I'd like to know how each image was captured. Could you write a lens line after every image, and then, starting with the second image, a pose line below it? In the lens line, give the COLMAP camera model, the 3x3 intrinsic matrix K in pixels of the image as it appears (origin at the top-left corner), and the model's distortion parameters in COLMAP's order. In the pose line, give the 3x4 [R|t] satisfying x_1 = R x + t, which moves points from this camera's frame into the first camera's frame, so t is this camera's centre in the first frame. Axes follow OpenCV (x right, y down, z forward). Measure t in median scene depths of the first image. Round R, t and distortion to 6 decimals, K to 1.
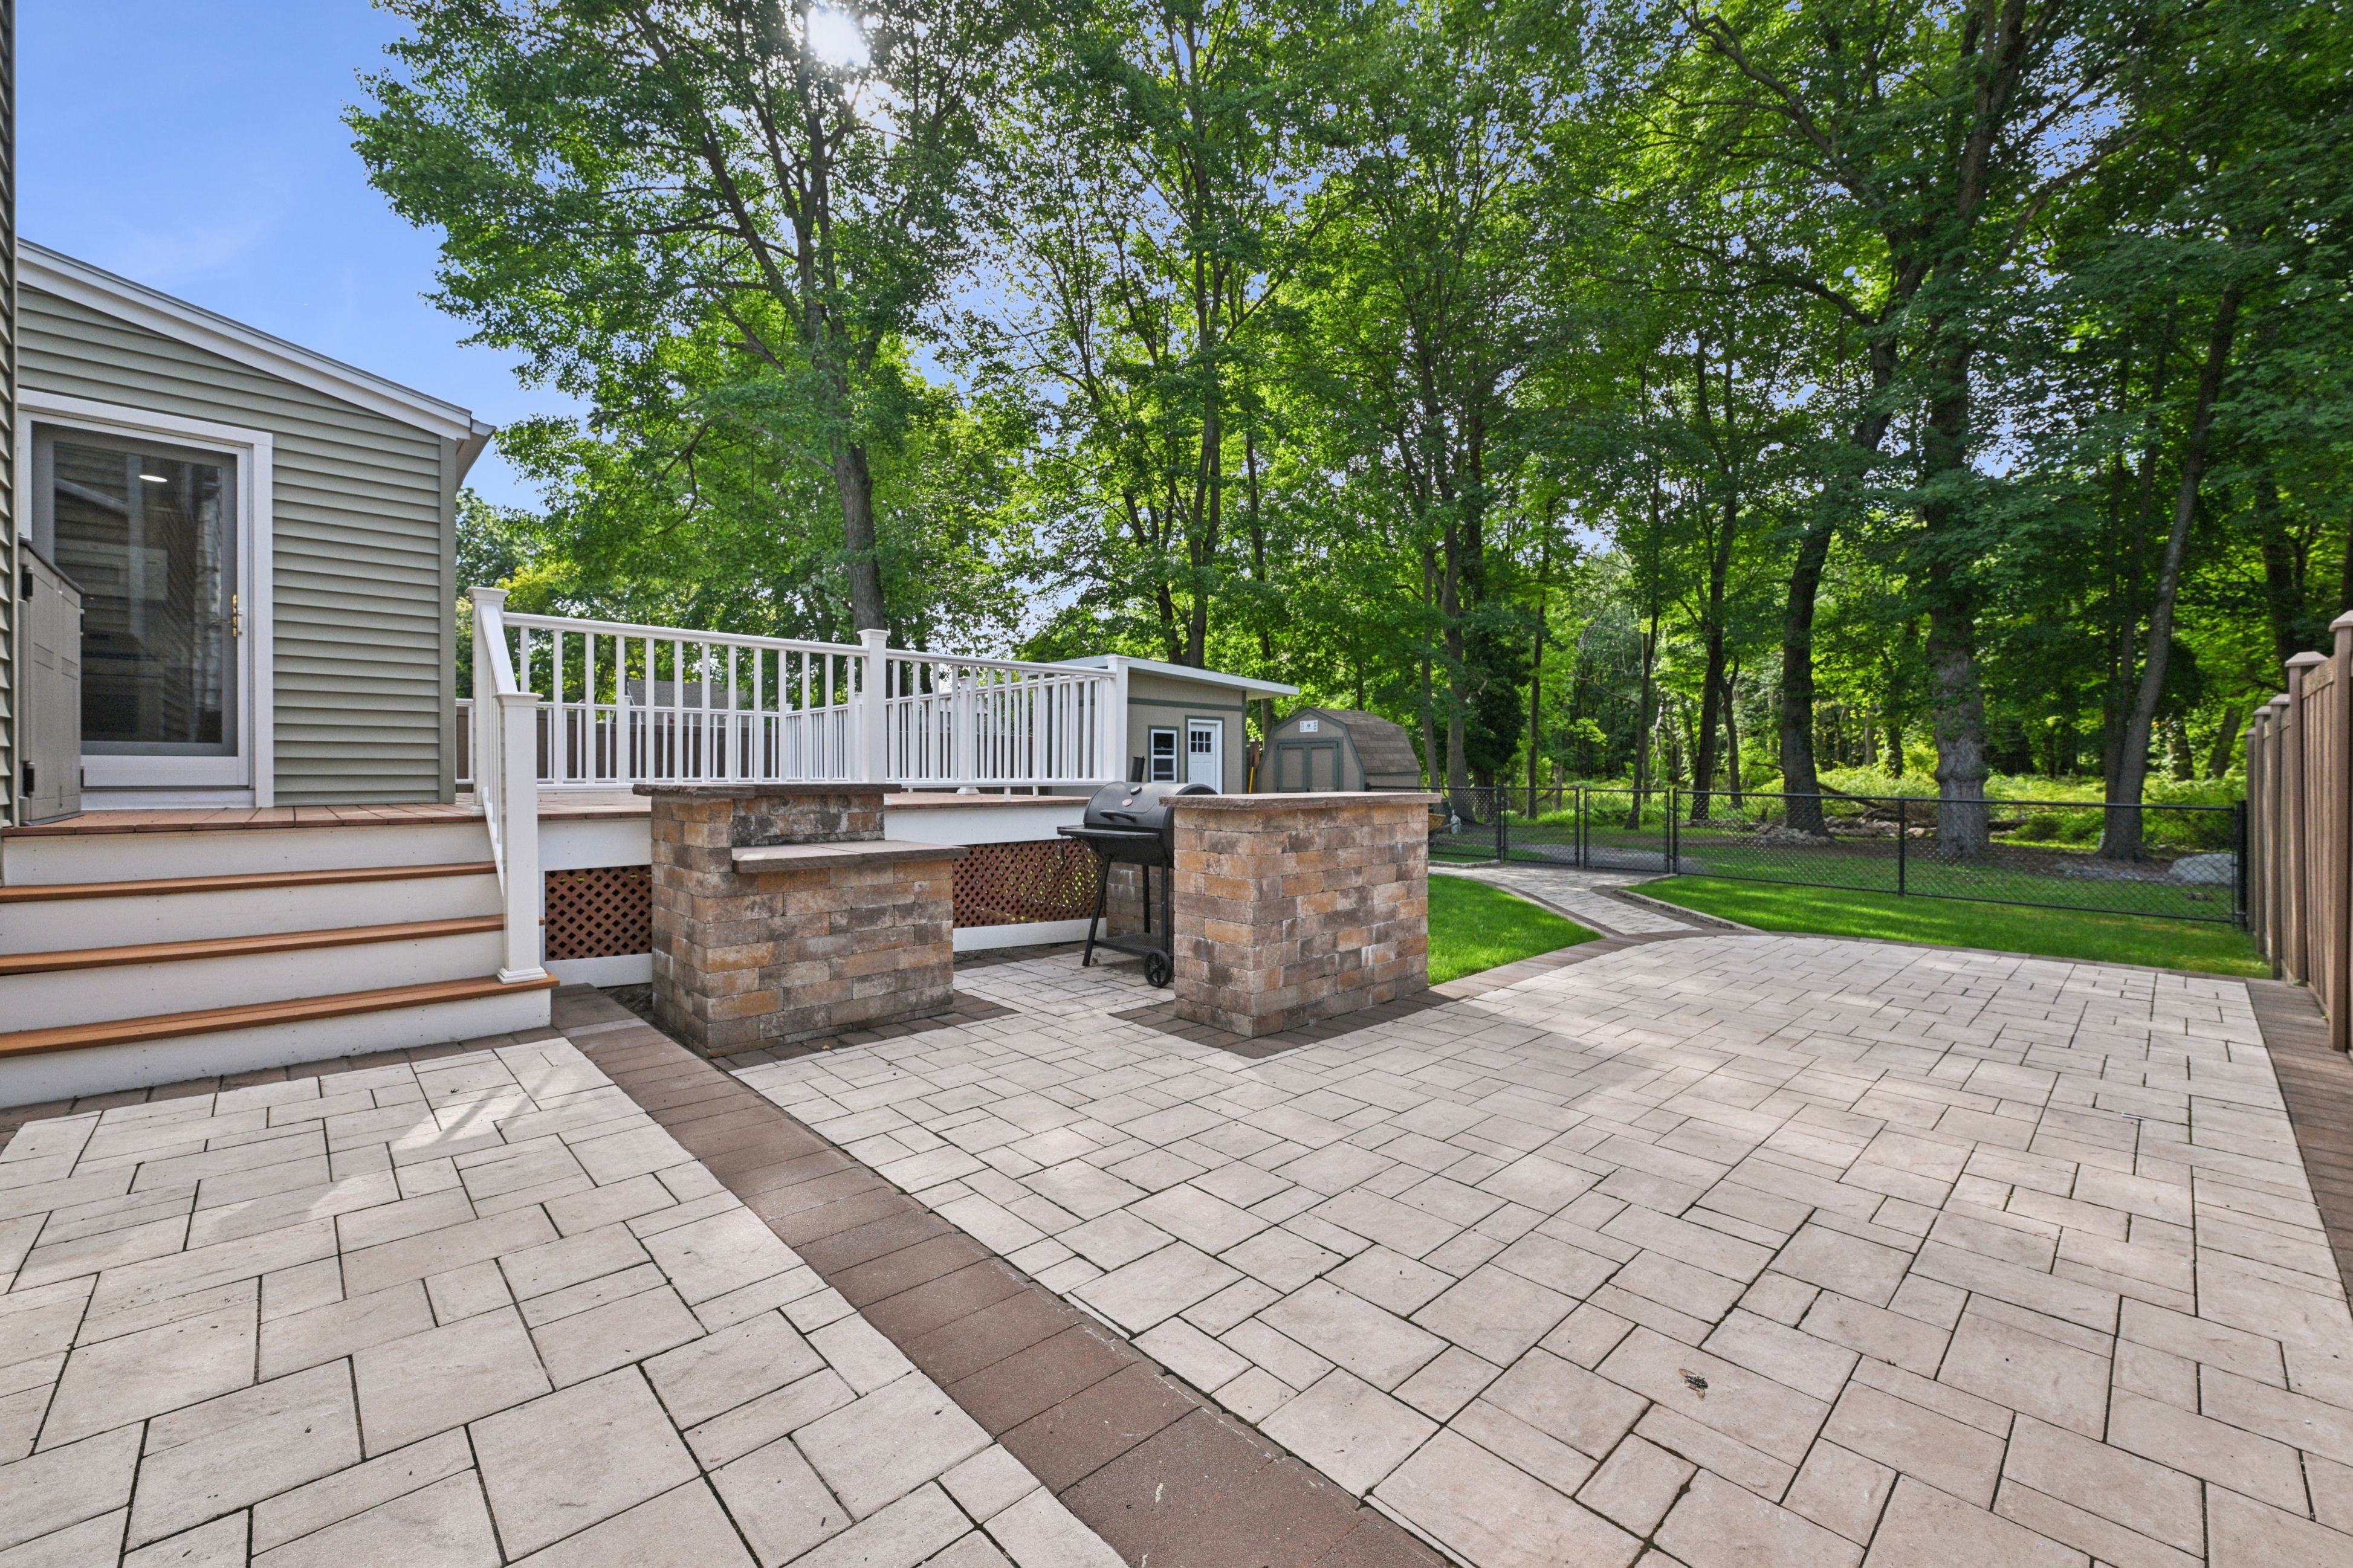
lens RADIAL K [[942.3, 0, 1179.1], [0, 942.3, 778.6], [0, 0, 1]] dist [-0.000171, 0.000332]
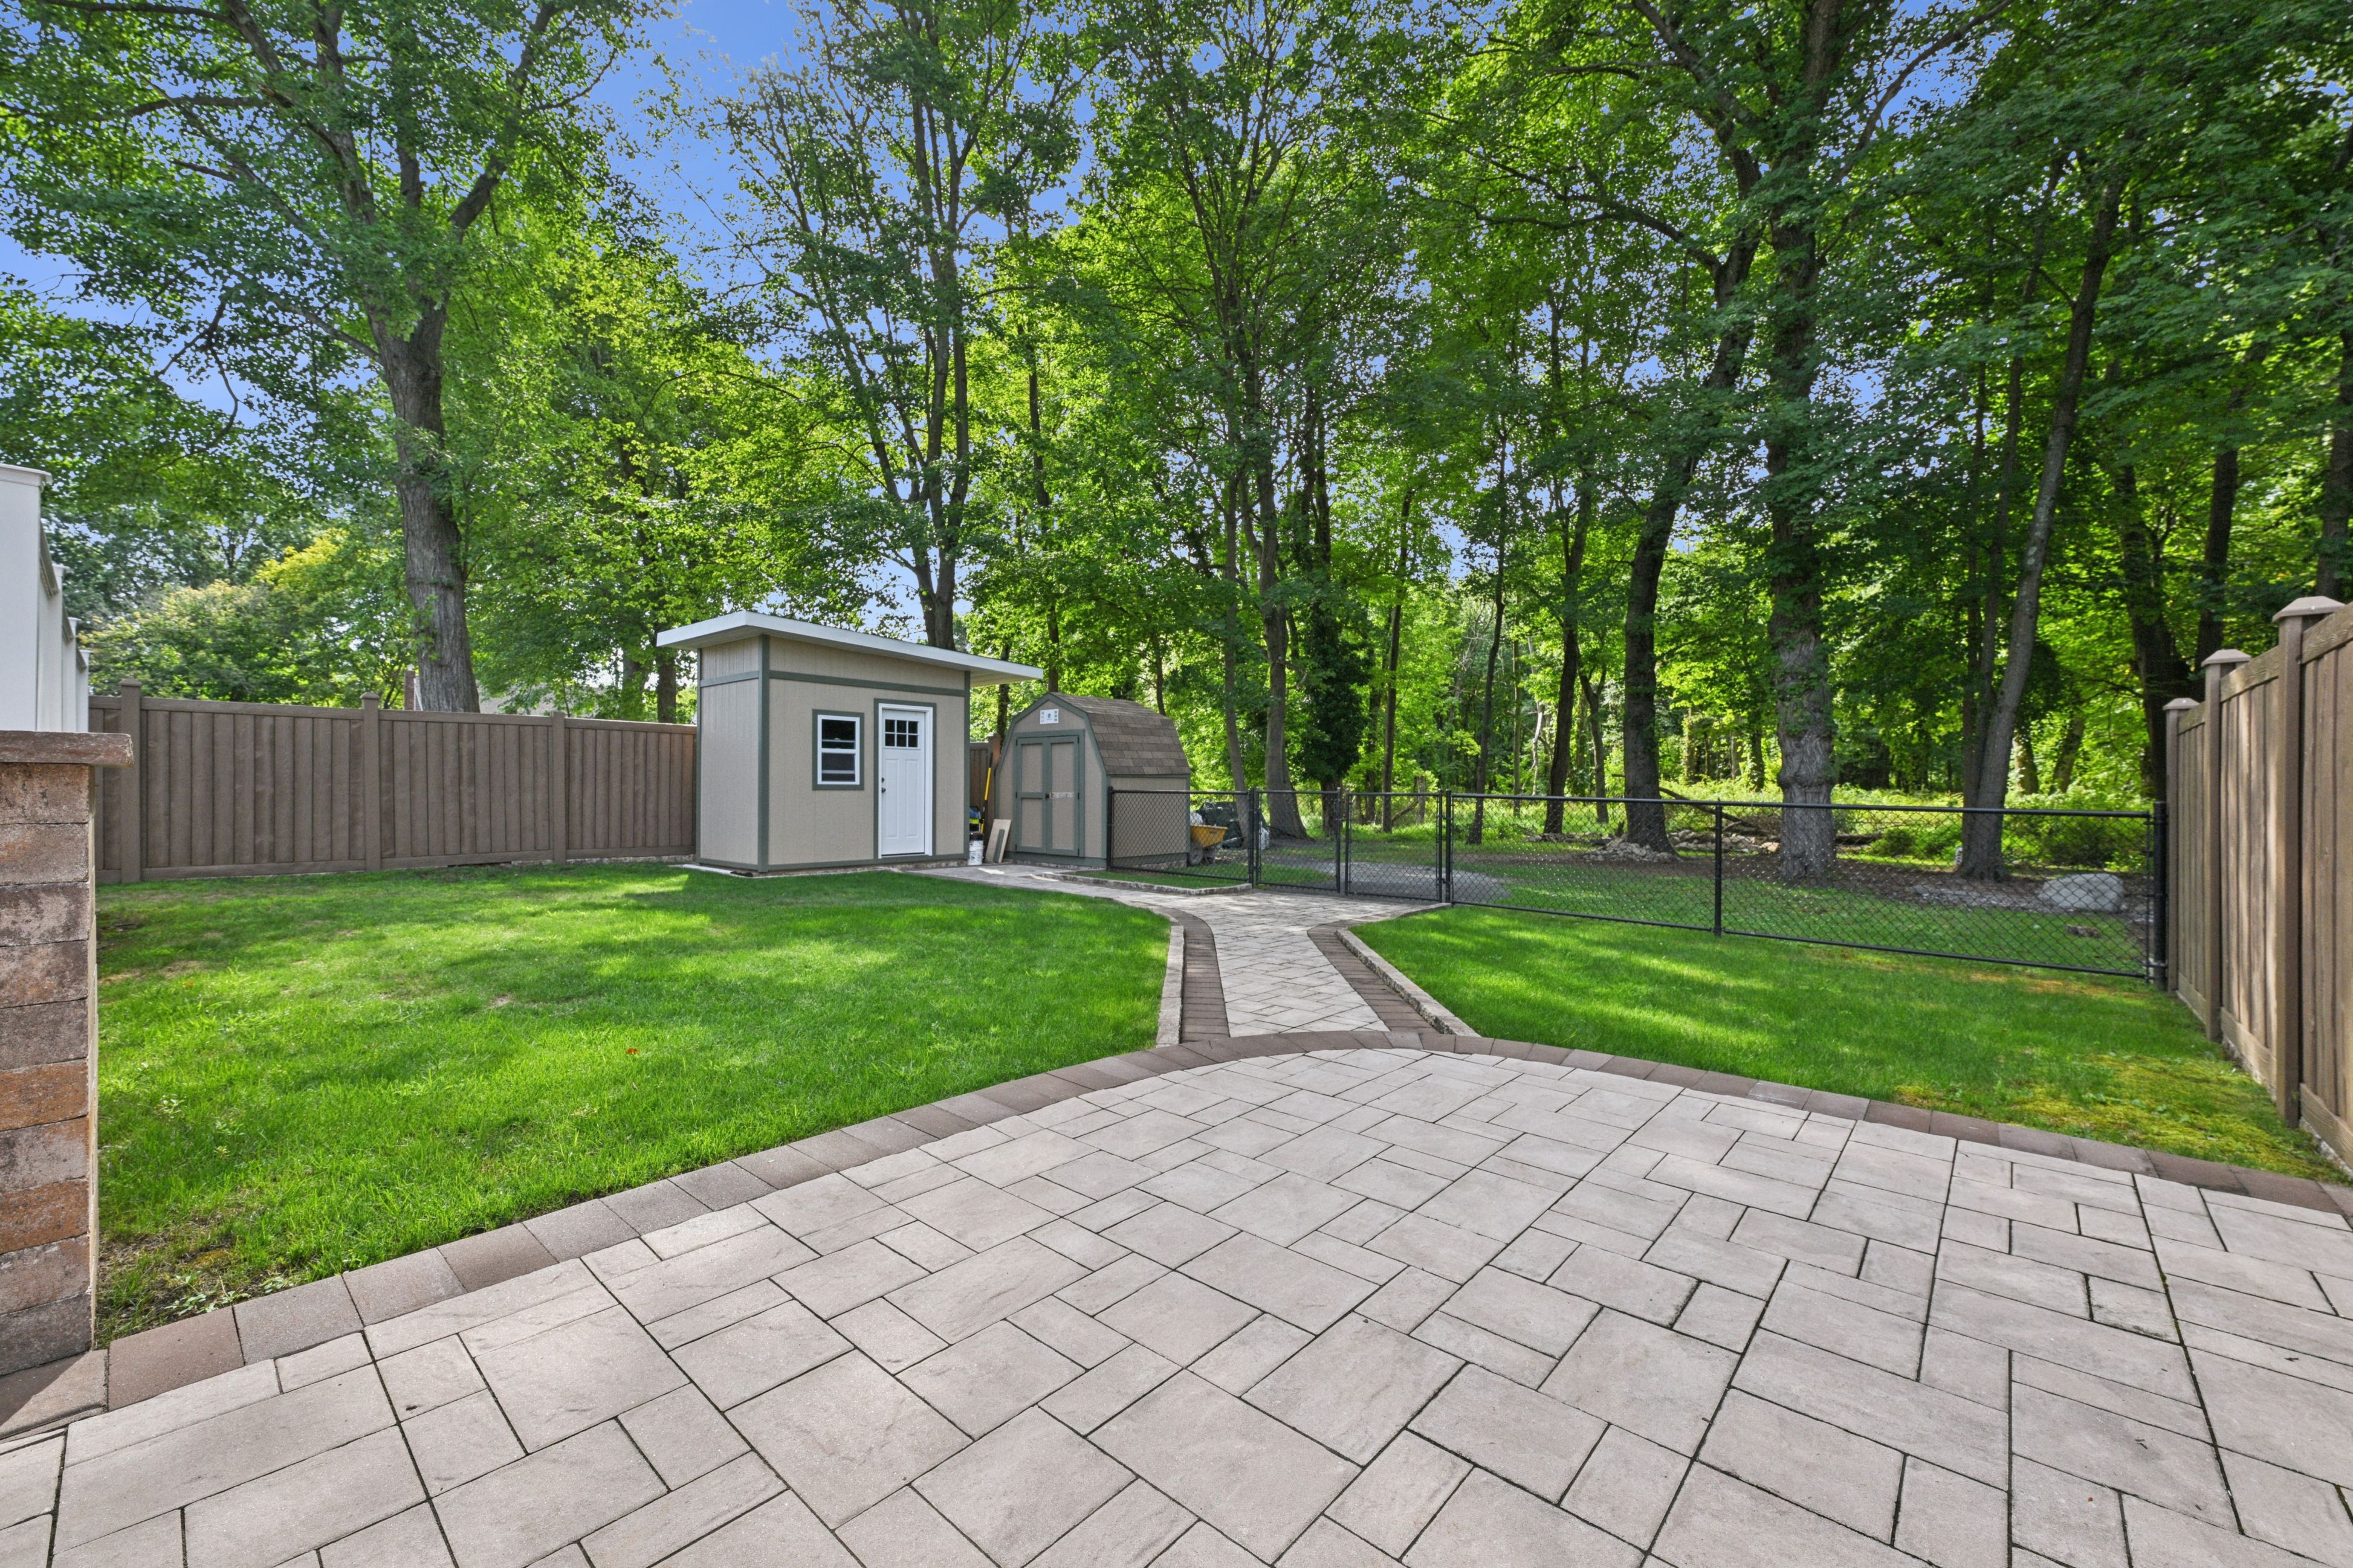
lens RADIAL K [[942.3, 0, 1177.6], [0, 942.3, 790.9], [0, 0, 1]] dist [-0.000171, 0.000332]
pose [[0.996005, 0.004061, 0.089200, 0.131121], [-0.003777, 0.999987, -0.003351, 0.007502], [-0.089213, 0.003001, 0.996008, 0.143208]]
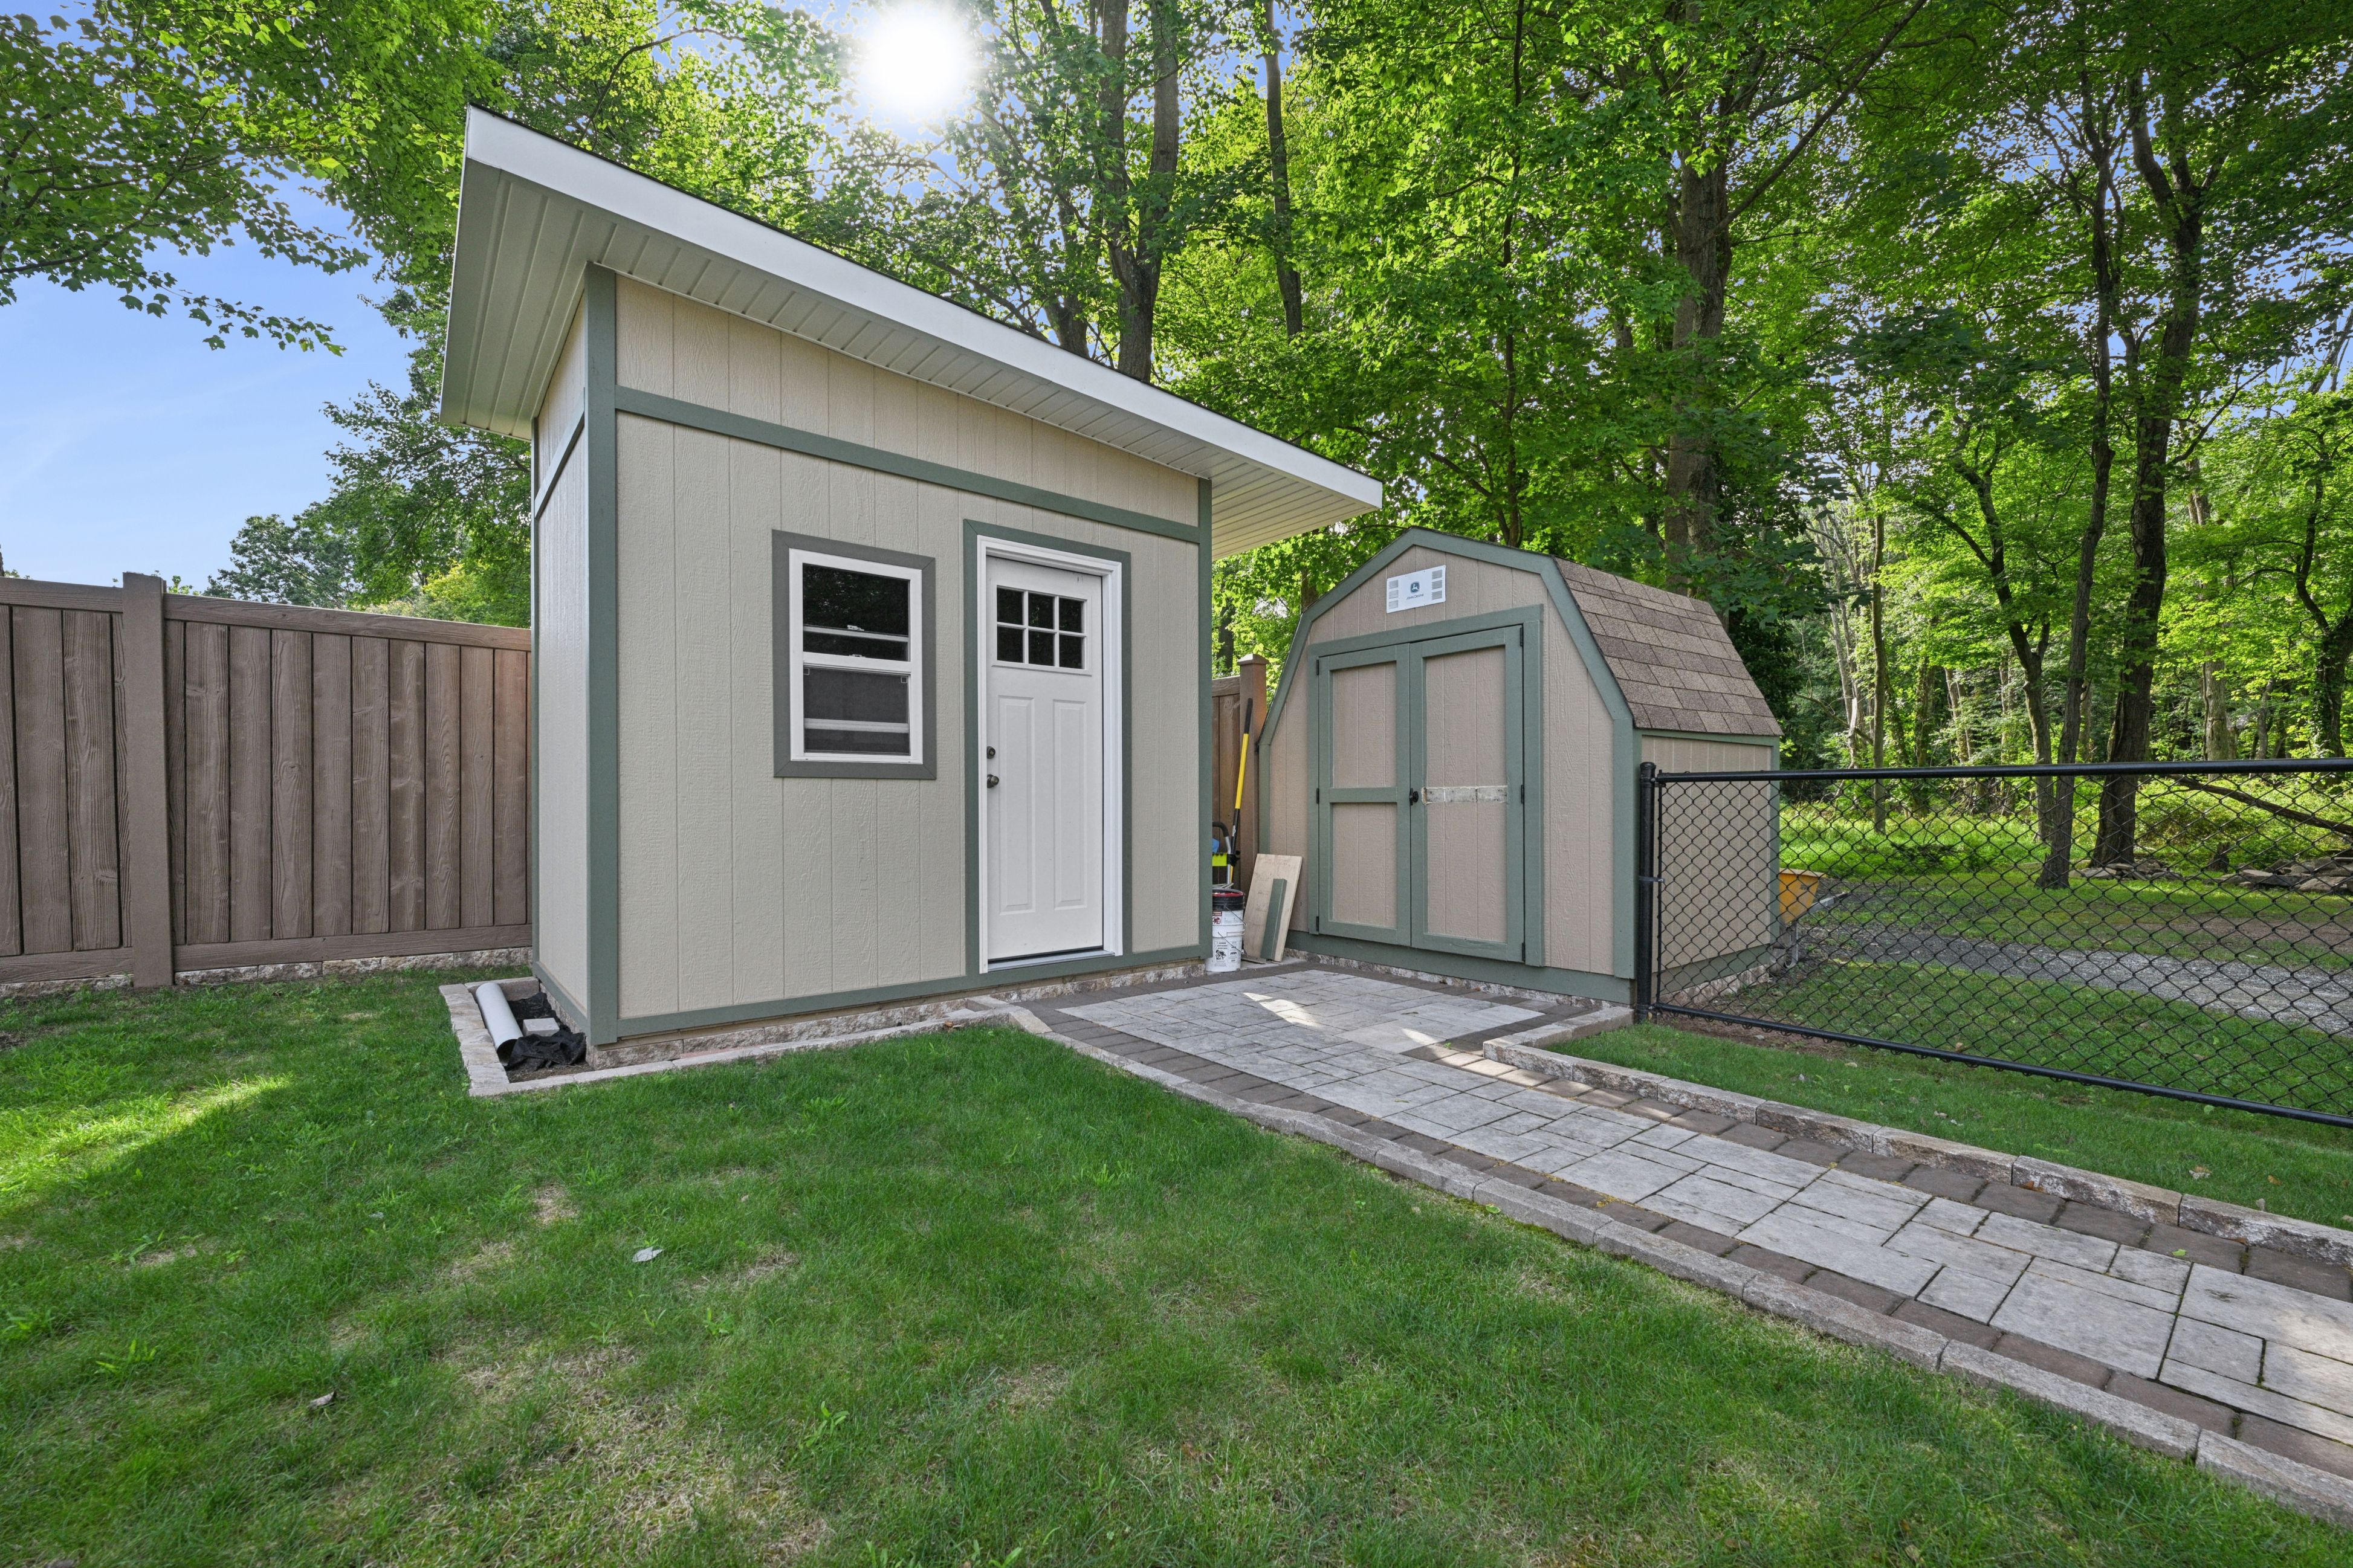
lens RADIAL K [[942.3, 0, 1164.9], [0, 942.3, 809.5], [0, 0, 1]] dist [-0.000171, 0.000332]
pose [[0.995813, -0.002024, -0.091392, 0.062921], [0.002200, 0.999996, 0.001830, 0.011575], [0.091388, -0.002023, 0.995813, 0.514631]]
